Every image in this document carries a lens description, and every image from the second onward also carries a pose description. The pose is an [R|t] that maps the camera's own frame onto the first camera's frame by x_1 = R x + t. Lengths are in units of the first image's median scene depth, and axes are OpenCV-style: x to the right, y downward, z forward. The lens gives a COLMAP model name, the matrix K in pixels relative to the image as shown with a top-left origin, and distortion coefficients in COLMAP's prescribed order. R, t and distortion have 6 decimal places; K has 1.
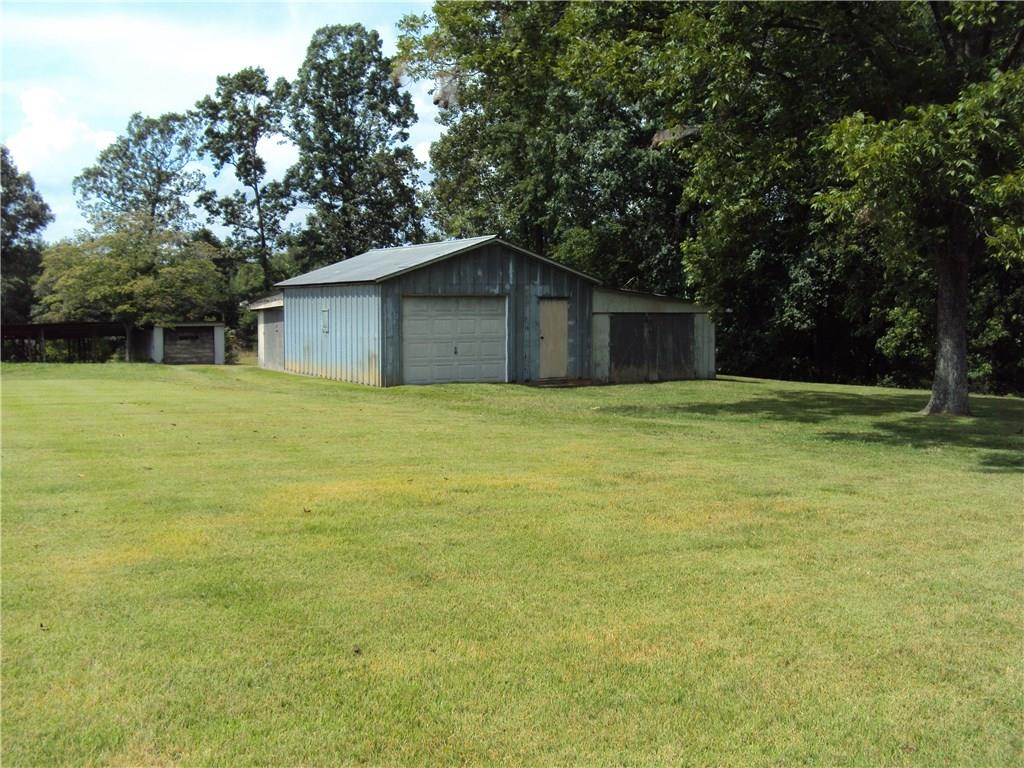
lens RADIAL K [[1056.3, 0, 514.2], [0, 1056.3, 383.5], [0, 0, 1]] dist [-0.135699, 0.000000]
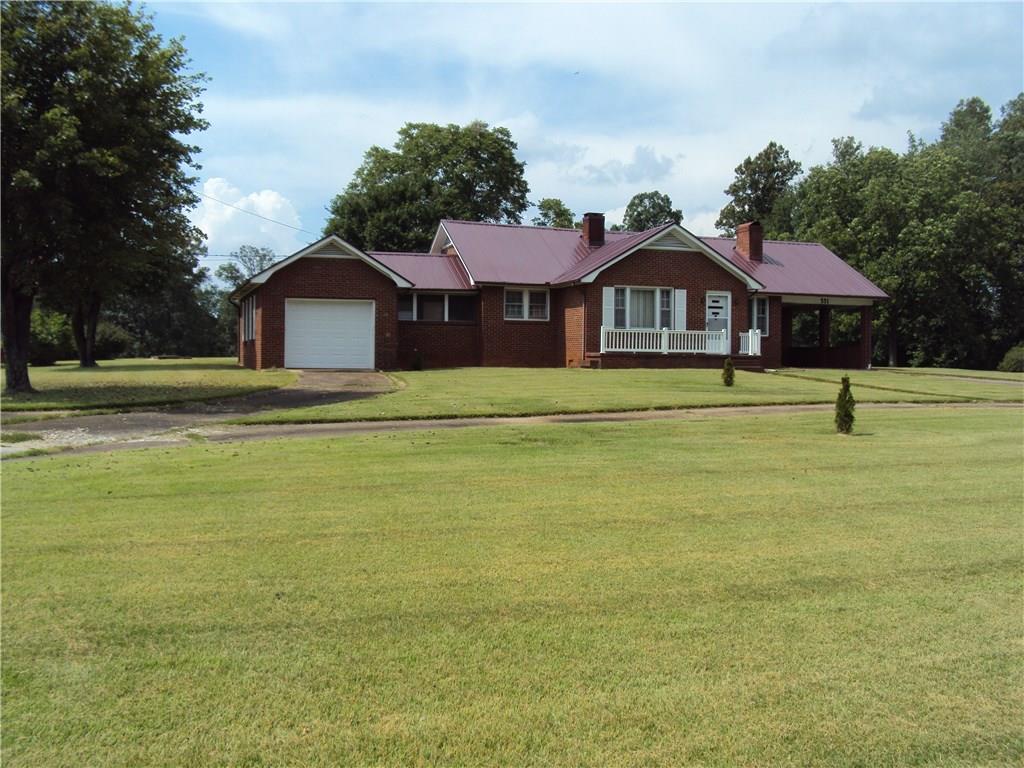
lens RADIAL K [[1056.3, 0, 519.0], [0, 1056.3, 387.9], [0, 0, 1]] dist [-0.135699, 0.000000]
pose [[0.985829, 0.009359, -0.167490, -0.080821], [-0.017807, 0.998639, -0.049011, 0.072023], [0.166803, 0.051299, 0.984655, -0.758532]]
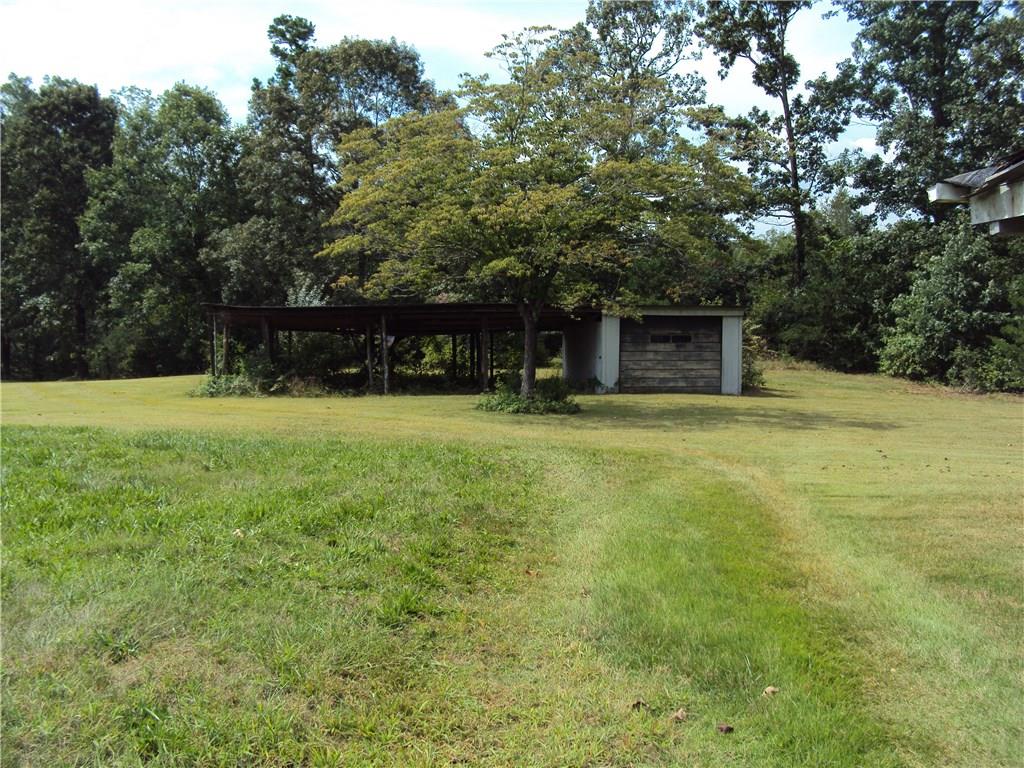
lens RADIAL K [[1056.3, 0, 513.0], [0, 1056.3, 382.9], [0, 0, 1]] dist [-0.135699, 0.000000]
pose [[0.895217, 0.036454, -0.444137, -0.117969], [-0.032816, 0.999335, 0.015879, -0.021348], [0.444420, 0.000359, 0.895818, 0.390537]]
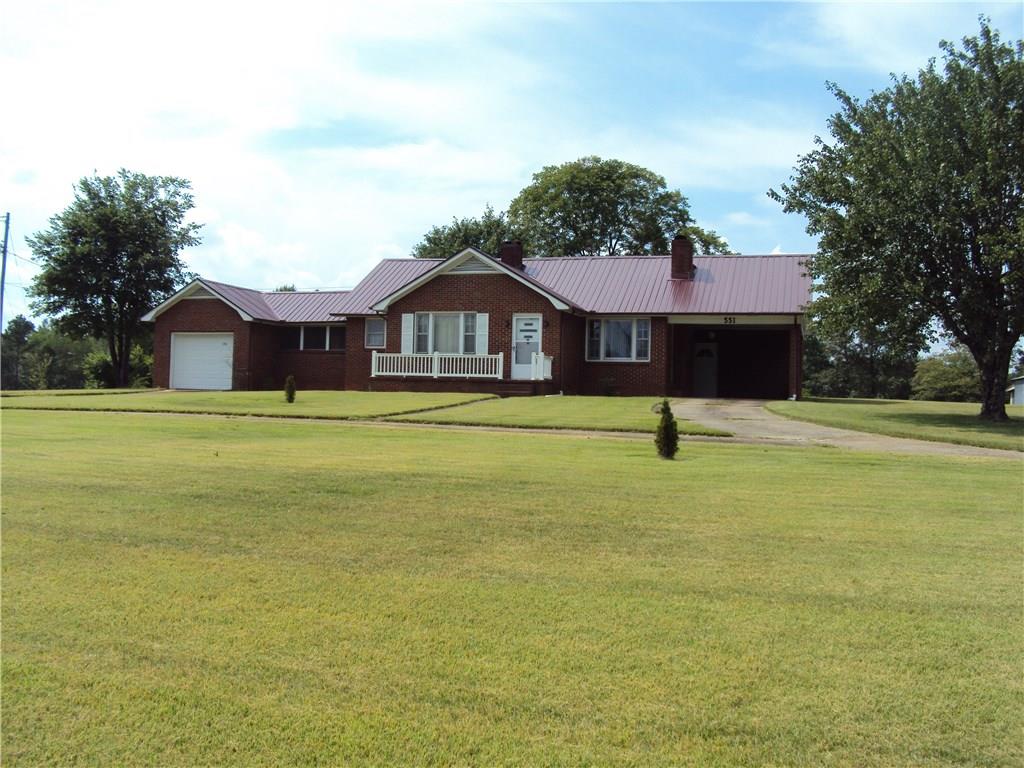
lens RADIAL K [[1056.3, 0, 515.5], [0, 1056.3, 376.5], [0, 0, 1]] dist [-0.135699, 0.000000]
pose [[0.691314, -0.002641, -0.722550, 0.280597], [-0.074833, 0.994354, -0.075233, 0.064611], [0.718669, 0.106080, 0.687213, -0.578522]]
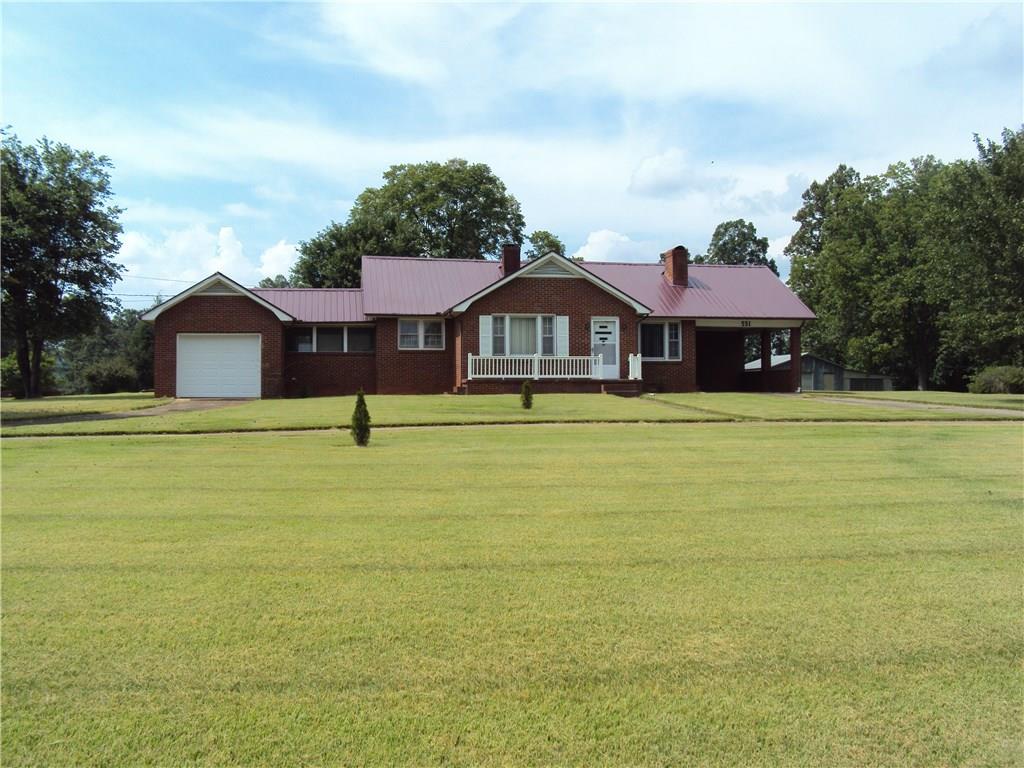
lens RADIAL K [[1056.3, 0, 513.4], [0, 1056.3, 383.6], [0, 0, 1]] dist [-0.135699, 0.000000]
pose [[0.945200, -0.010877, -0.326312, 0.055361], [-0.017248, 0.996386, -0.083174, 0.074701], [0.326037, 0.084244, 0.941596, -0.740123]]
